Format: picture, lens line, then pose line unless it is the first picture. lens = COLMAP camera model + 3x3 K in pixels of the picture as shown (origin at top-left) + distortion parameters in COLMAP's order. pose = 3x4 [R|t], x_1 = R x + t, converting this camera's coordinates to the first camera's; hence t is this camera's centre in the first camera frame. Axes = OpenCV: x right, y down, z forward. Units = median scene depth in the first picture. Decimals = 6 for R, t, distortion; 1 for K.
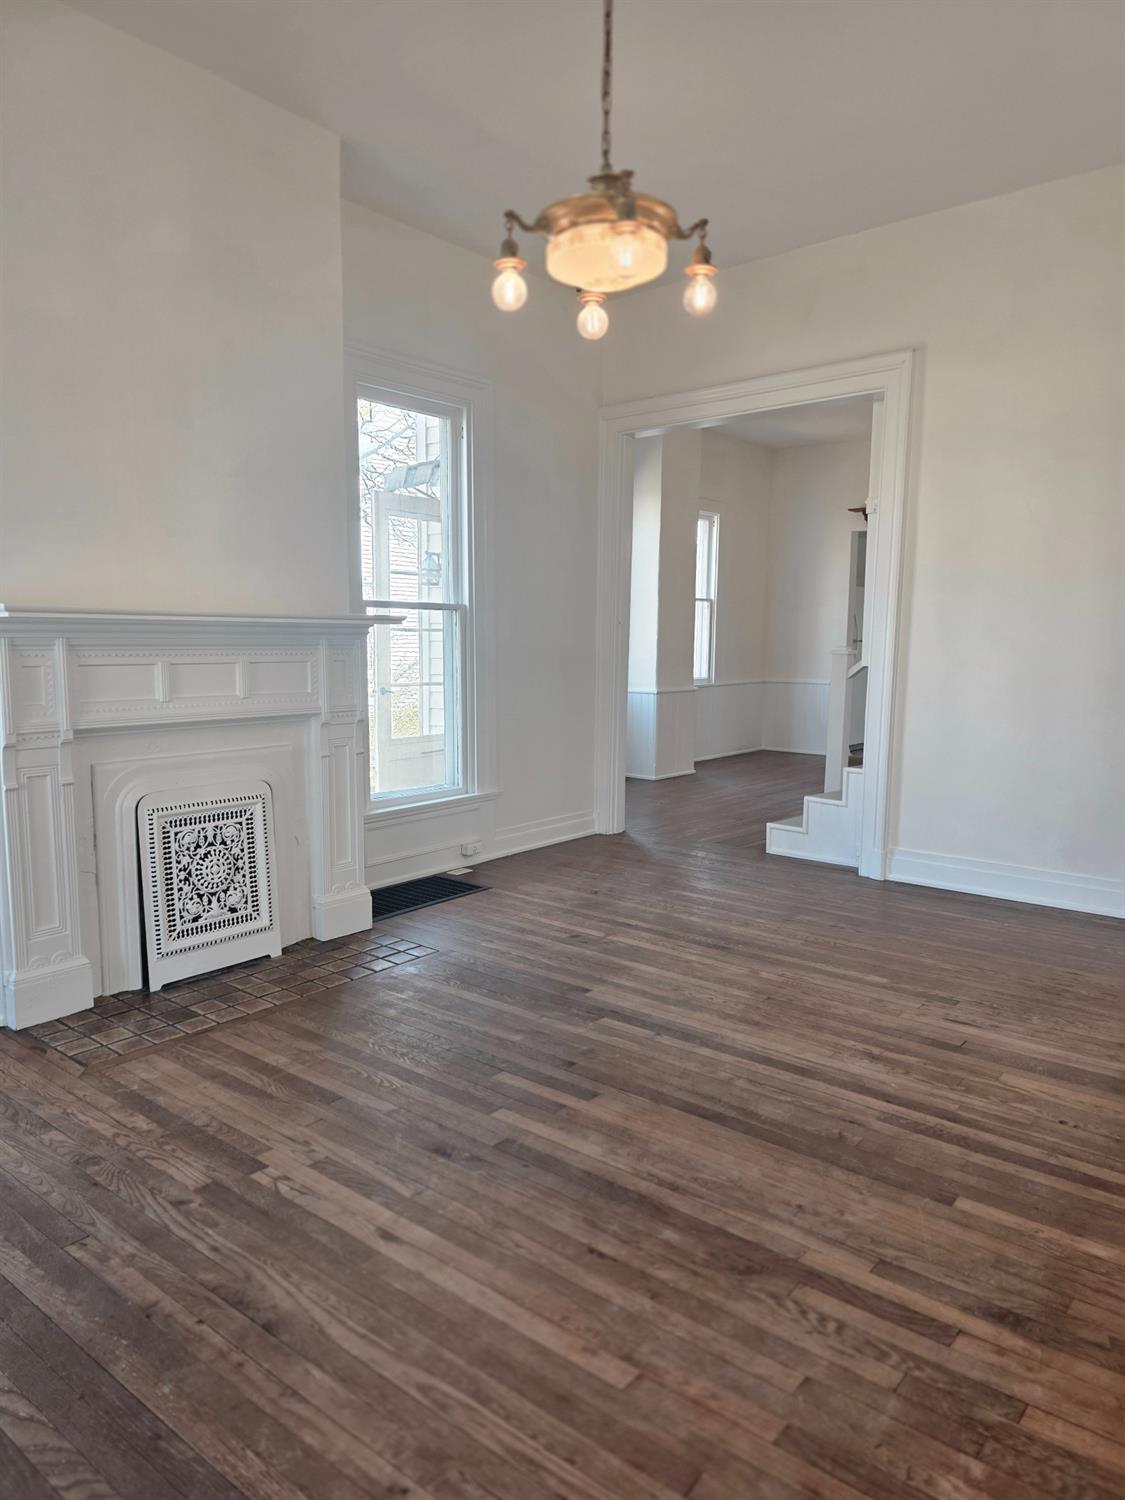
lens RADIAL K [[1007.9, 0, 570.6], [0, 1007.9, 741.5], [0, 0, 1]] dist [0.057560, -0.048260]
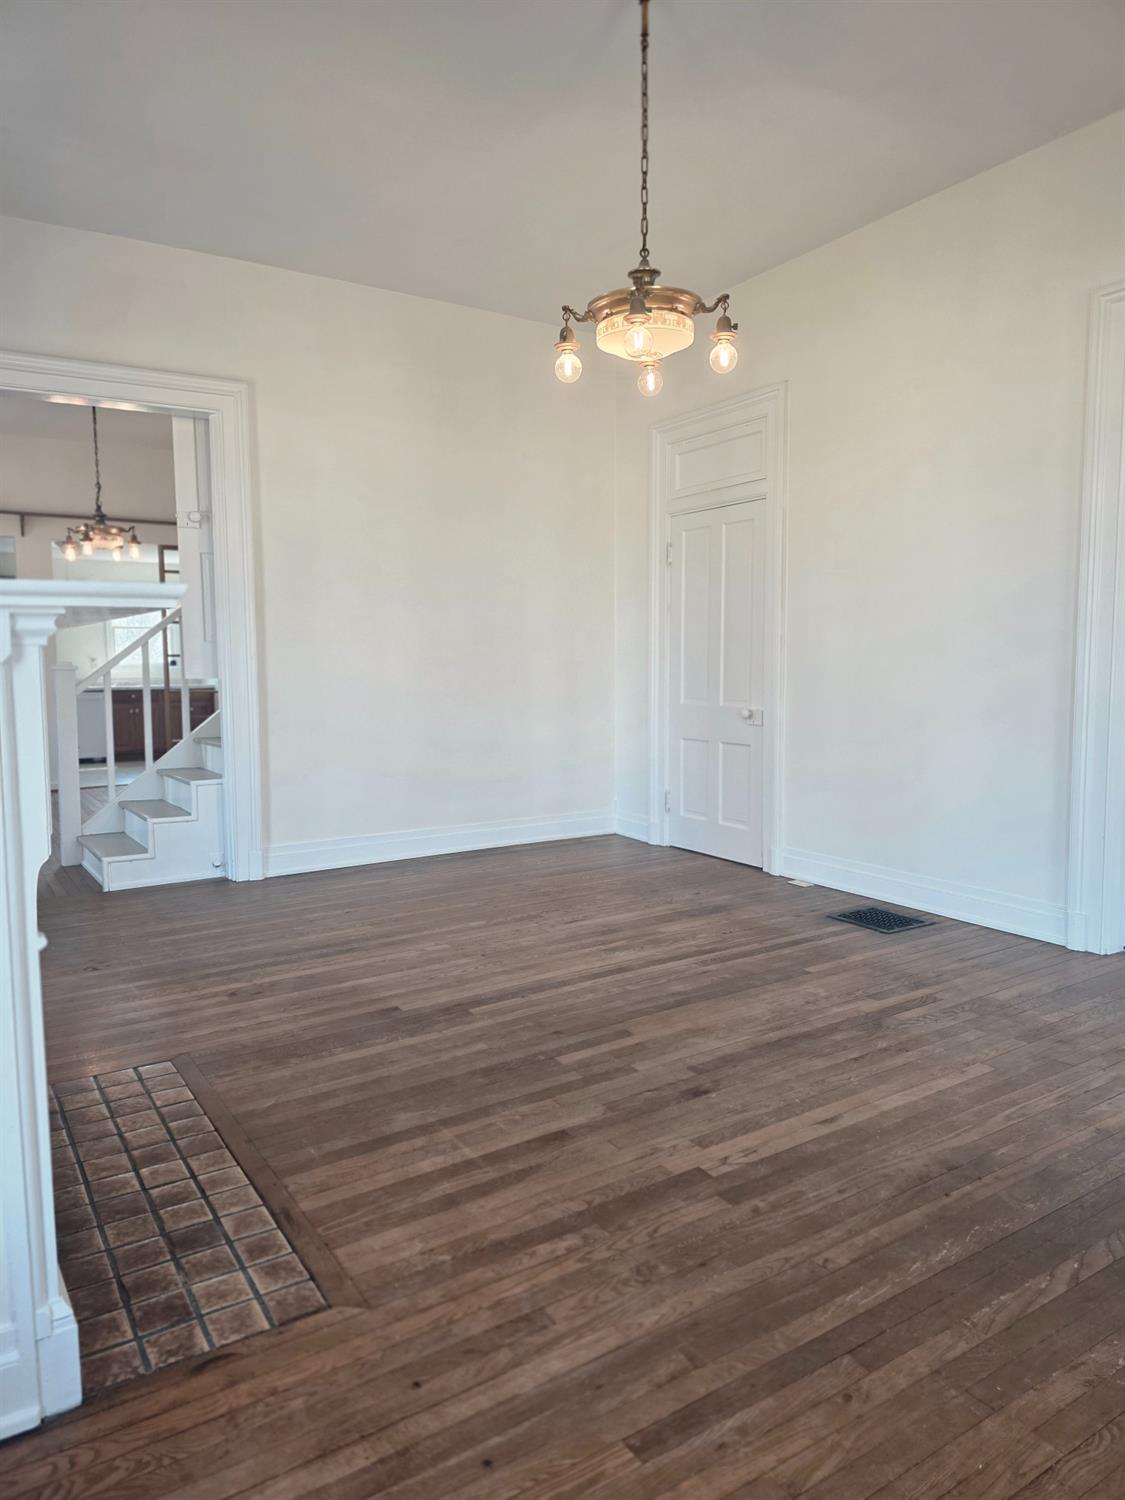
lens RADIAL K [[1007.9, 0, 562.2], [0, 1007.9, 735.6], [0, 0, 1]] dist [0.057560, -0.048260]
pose [[0.319857, -0.091683, 0.943020, -1.033723], [0.117092, 0.991502, 0.056681, -0.061206], [-0.940203, 0.092291, 0.327874, 0.634884]]
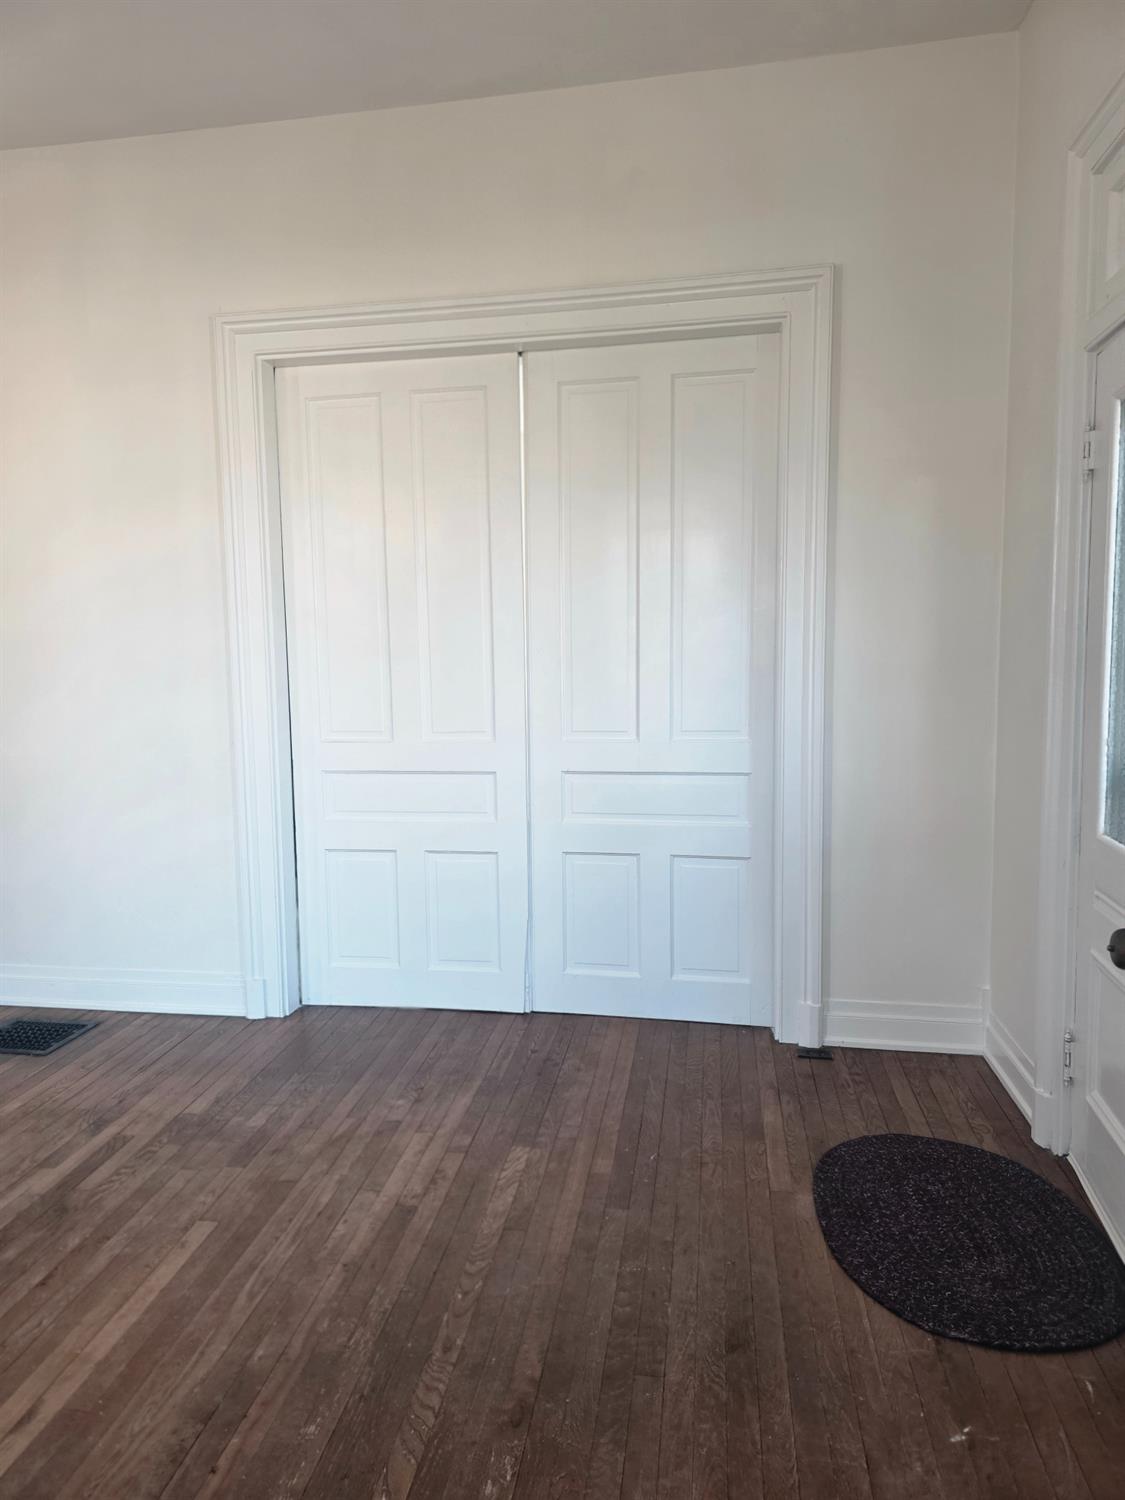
lens RADIAL K [[1007.9, 0, 528.7], [0, 1007.9, 750.4], [0, 0, 1]] dist [0.057560, -0.048260]
pose [[-0.469174, -0.086006, 0.878907, -0.805440], [0.113507, 0.981118, 0.156600, -0.114279], [-0.875781, 0.173234, -0.450553, 0.681832]]
